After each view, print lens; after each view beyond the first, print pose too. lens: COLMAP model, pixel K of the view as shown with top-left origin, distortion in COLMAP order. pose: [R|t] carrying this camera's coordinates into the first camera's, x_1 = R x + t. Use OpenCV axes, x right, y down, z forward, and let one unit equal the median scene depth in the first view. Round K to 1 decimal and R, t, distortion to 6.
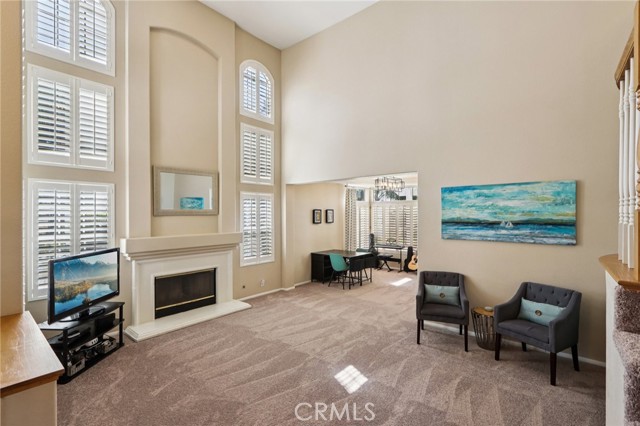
lens RADIAL K [[294.8, 0, 318.7], [0, 294.8, 215.0], [0, 0, 1]] dist [-0.000274, 0.000416]
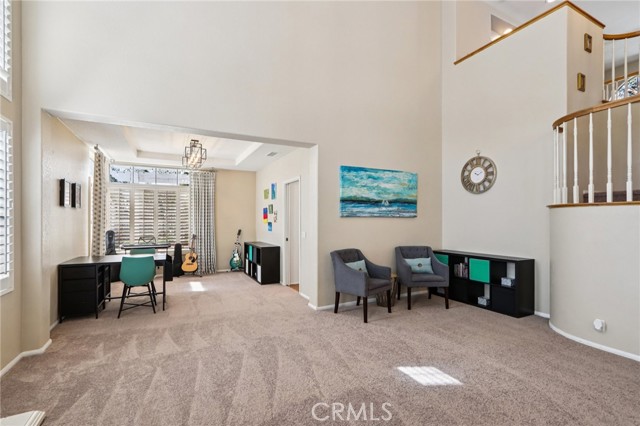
lens RADIAL K [[294.8, 0, 318.7], [0, 294.8, 215.0], [0, 0, 1]] dist [-0.000274, 0.000416]
pose [[0.390676, 0.021161, 0.920285, -0.556564], [0.003484, 0.999695, -0.024466, 0.103441], [-0.920522, 0.012765, 0.390483, 0.709779]]
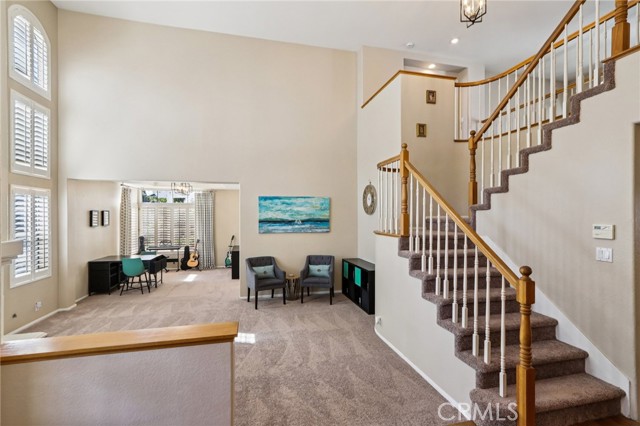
lens RADIAL K [[294.8, 0, 318.7], [0, 294.8, 215.0], [0, 0, 1]] dist [-0.000274, 0.000416]
pose [[0.593846, 0.002954, 0.804573, -0.554267], [0.003274, 0.999976, -0.006088, 0.004122], [-0.804572, 0.006250, 0.593822, -0.052671]]
